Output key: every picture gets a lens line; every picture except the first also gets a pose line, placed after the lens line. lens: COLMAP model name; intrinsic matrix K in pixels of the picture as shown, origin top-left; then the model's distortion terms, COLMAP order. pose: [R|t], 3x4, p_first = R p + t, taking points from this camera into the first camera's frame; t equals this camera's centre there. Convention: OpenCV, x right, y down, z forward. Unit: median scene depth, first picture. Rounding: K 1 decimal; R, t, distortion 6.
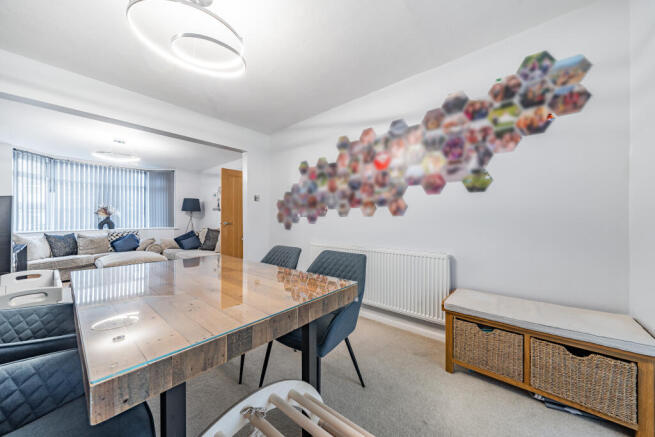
lens RADIAL K [[228.0, 0, 323.7], [0, 228.0, 220.6], [0, 0, 1]] dist [-0.002496, -0.000238]
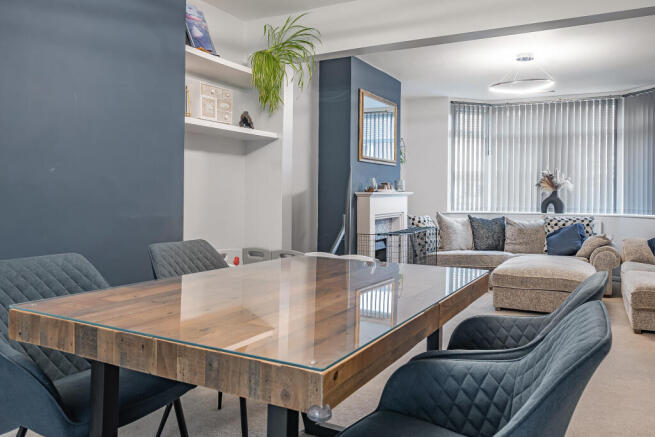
lens RADIAL K [[521.4, 0, 329.1], [0, 521.4, 195.2], [0, 0, 1]] dist [-0.002423, 0.005189]
pose [[0.212699, 0.002936, -0.977113, 0.208161], [-0.014590, 0.999894, -0.000171, 0.001260], [0.977009, 0.014293, 0.212719, 0.186751]]
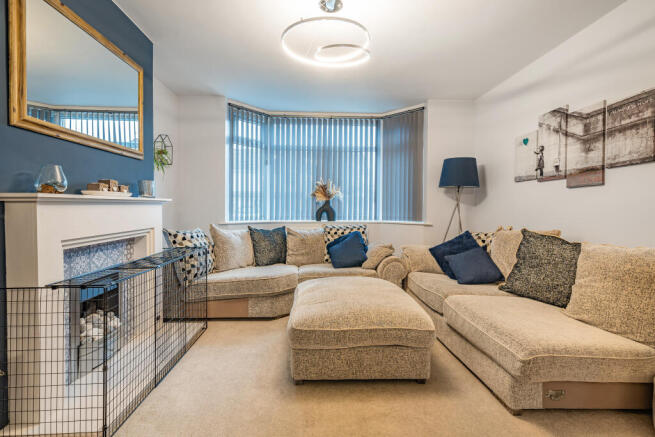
lens RADIAL K [[295.8, 0, 326.4], [0, 295.8, 209.3], [0, 0, 1]] dist [0.000623, 0.000087]
pose [[0.676629, 0.008208, -0.736279, -0.385890], [-0.009258, 0.999954, 0.002640, 0.004303], [0.736266, 0.005030, 0.676673, 0.485515]]
